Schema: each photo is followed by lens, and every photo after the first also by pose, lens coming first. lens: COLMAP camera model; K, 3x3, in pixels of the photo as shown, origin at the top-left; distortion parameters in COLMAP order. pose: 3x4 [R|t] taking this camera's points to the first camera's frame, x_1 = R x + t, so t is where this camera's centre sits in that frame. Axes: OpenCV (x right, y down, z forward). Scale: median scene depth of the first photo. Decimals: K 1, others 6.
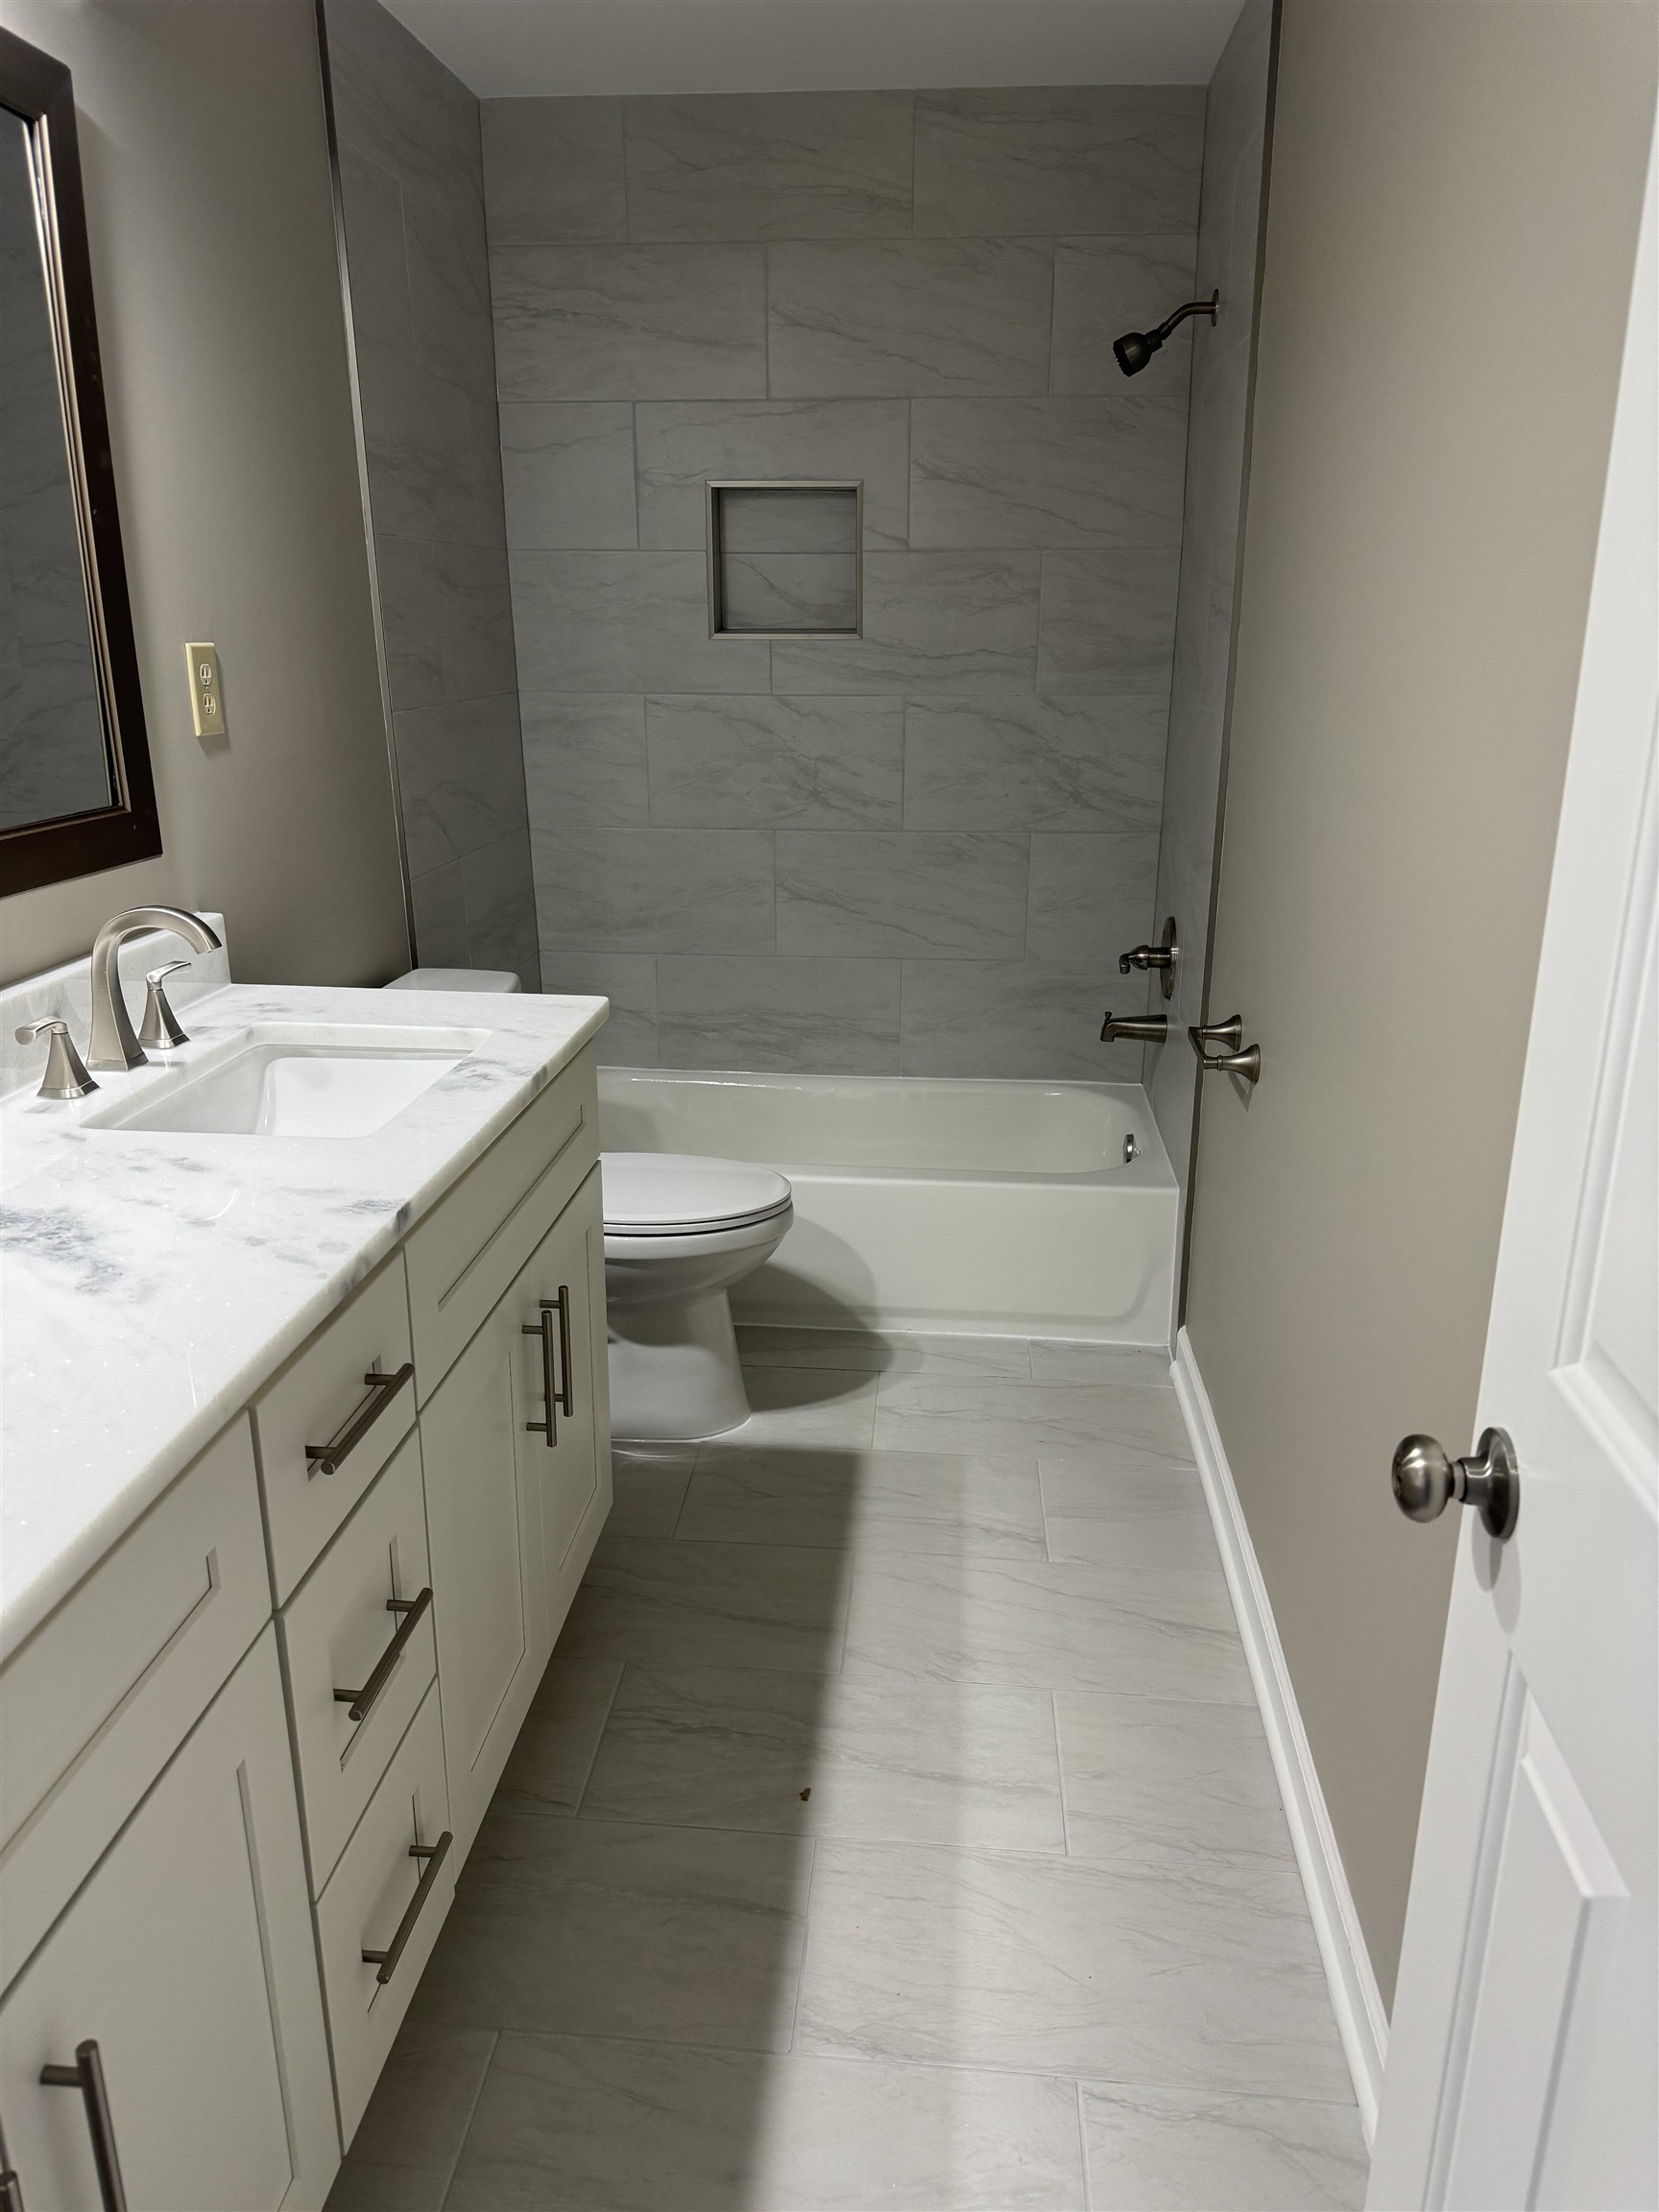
lens RADIAL K [[1552.5, 0, 827.5], [0, 1552.5, 1097.7], [0, 0, 1]] dist [0.107400, -0.155597]
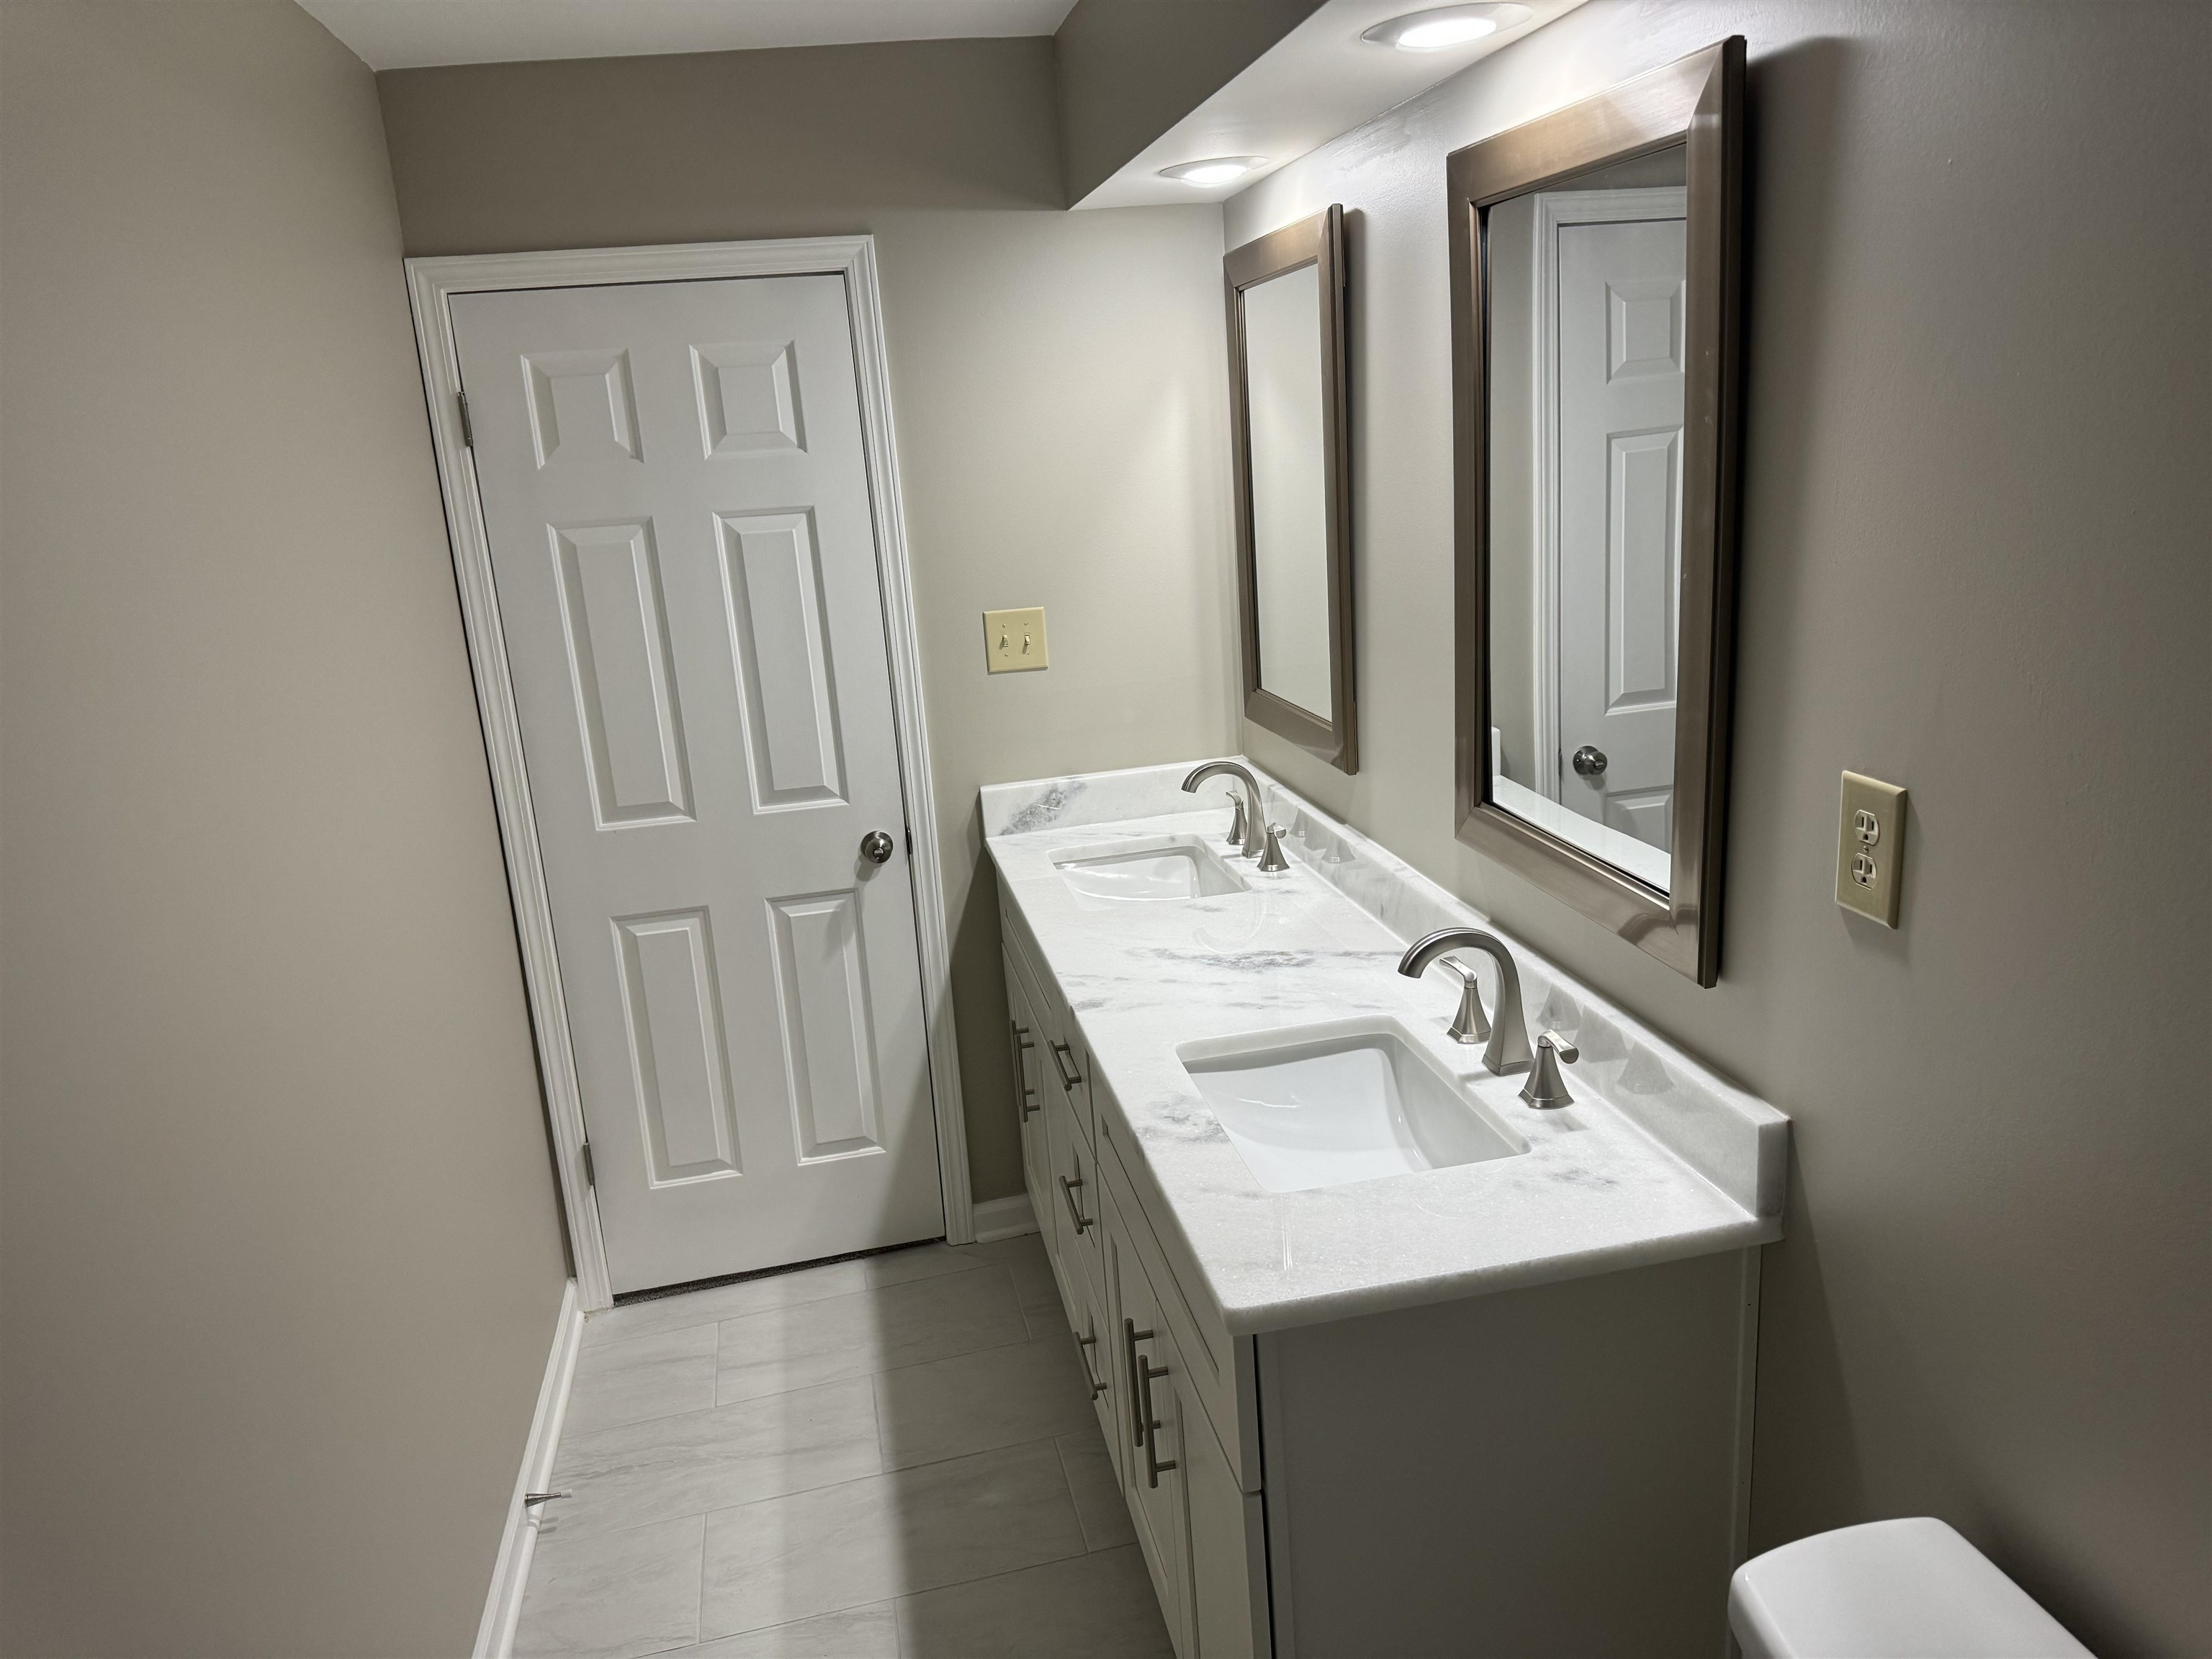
lens RADIAL K [[1552.5, 0, 1121.7], [0, 1552.5, 836.7], [0, 0, 1]] dist [0.107400, -0.155597]
pose [[-0.952671, 0.136548, -0.271613, 0.078801], [-0.025526, 0.854365, 0.519046, -0.783011], [0.302931, 0.501413, -0.810443, 1.901646]]
